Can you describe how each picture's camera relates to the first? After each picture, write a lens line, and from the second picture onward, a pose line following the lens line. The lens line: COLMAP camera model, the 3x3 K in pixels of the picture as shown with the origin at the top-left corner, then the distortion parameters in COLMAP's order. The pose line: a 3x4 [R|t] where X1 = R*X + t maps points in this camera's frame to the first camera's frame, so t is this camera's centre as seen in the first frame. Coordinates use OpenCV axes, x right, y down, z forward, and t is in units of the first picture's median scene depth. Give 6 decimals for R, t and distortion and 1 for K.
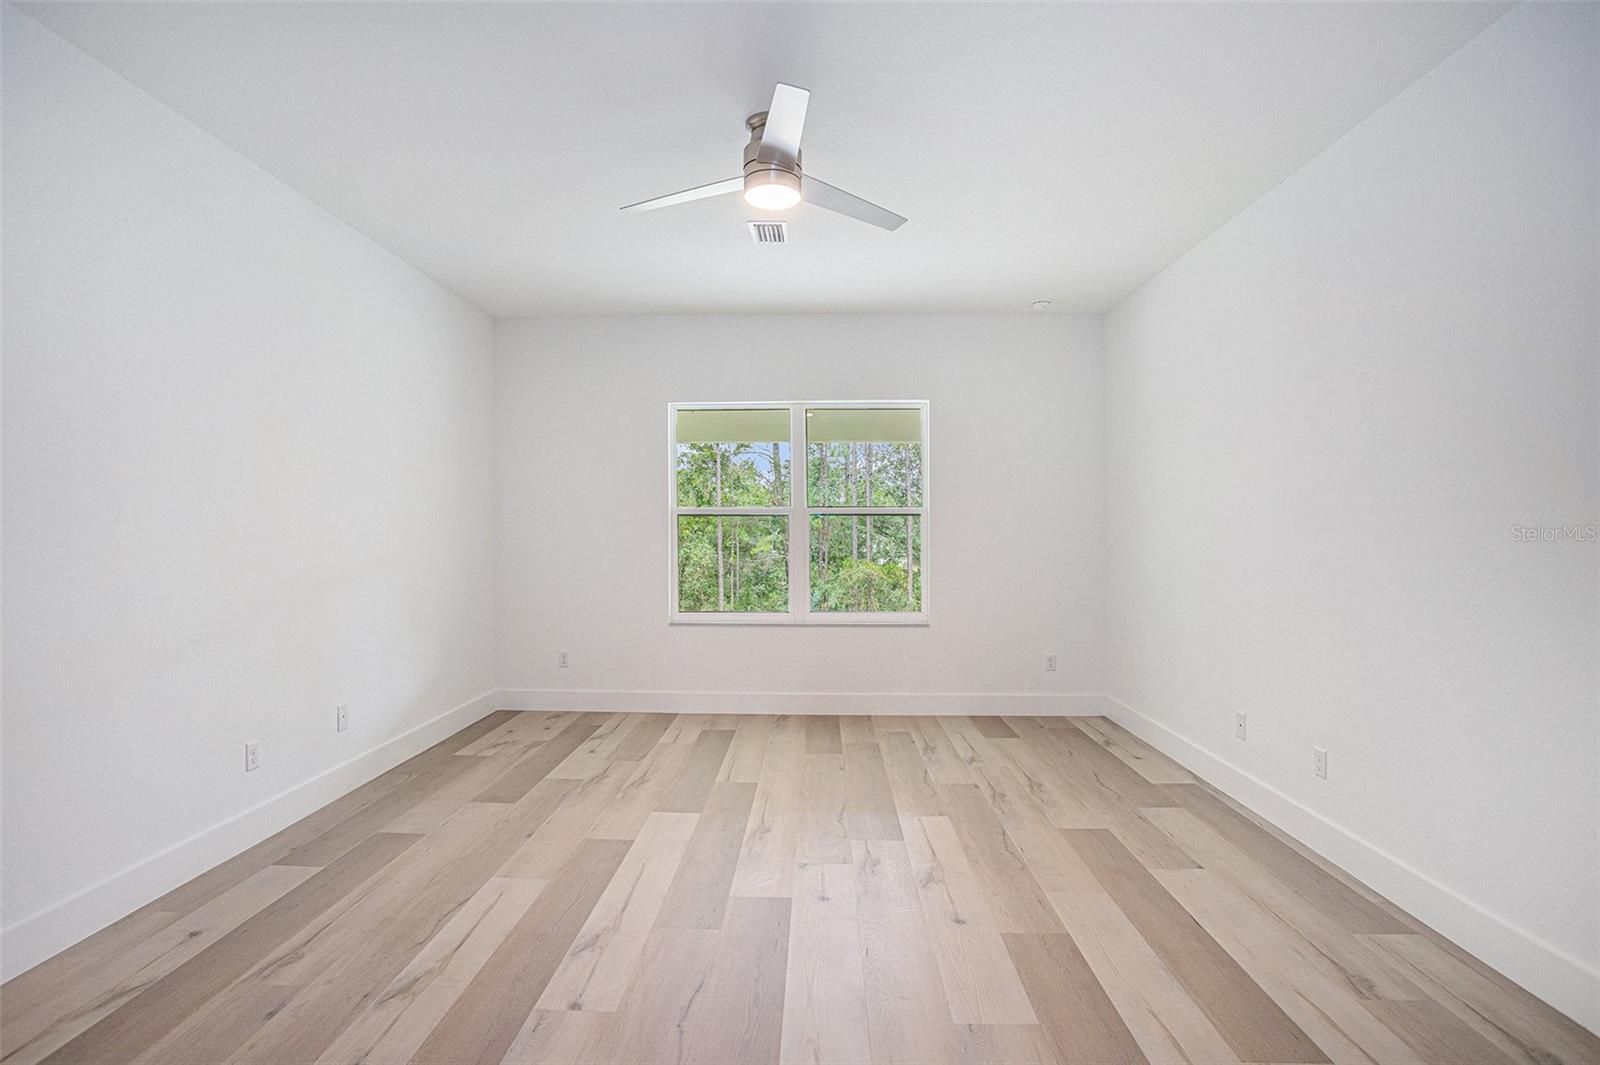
lens RADIAL K [[782.3, 0, 793.7], [0, 782.3, 531.4], [0, 0, 1]] dist [-0.067224, 0.025965]
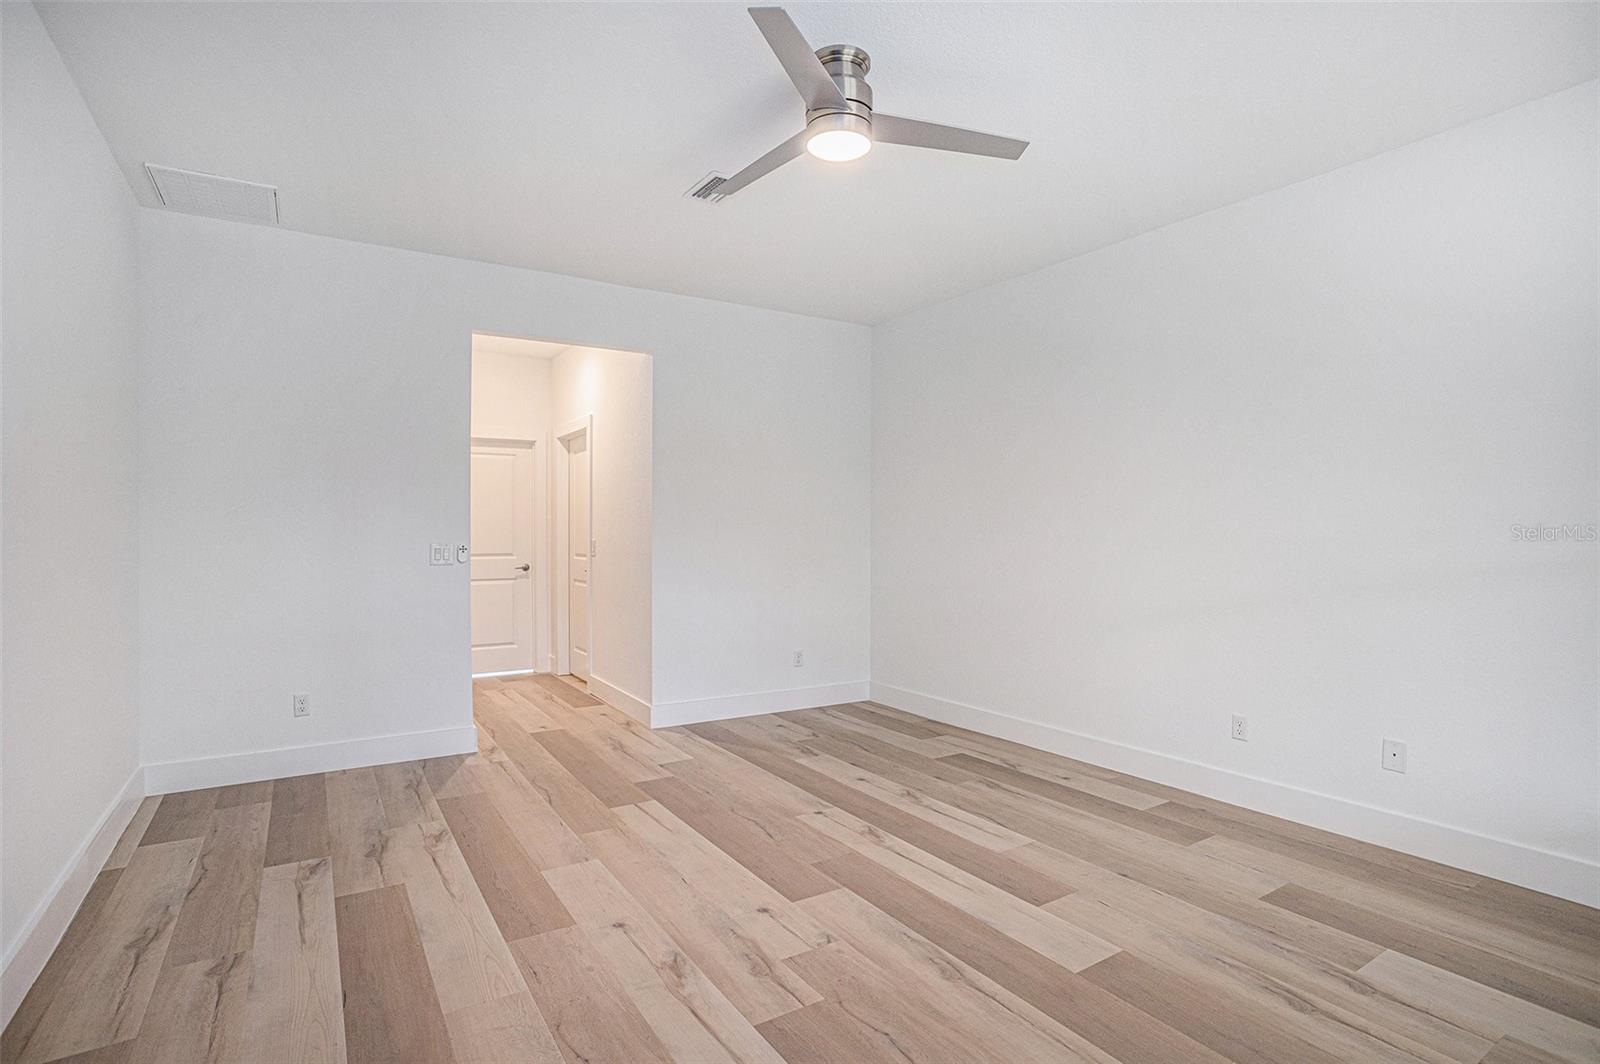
lens RADIAL K [[782.3, 0, 793.7], [0, 782.3, 530.9], [0, 0, 1]] dist [-0.067224, 0.025965]
pose [[-0.824669, -0.001277, -0.565614, 0.534180], [-0.000862, 0.999999, -0.001002, 0.007208], [0.565615, -0.000339, -0.824670, 1.761641]]
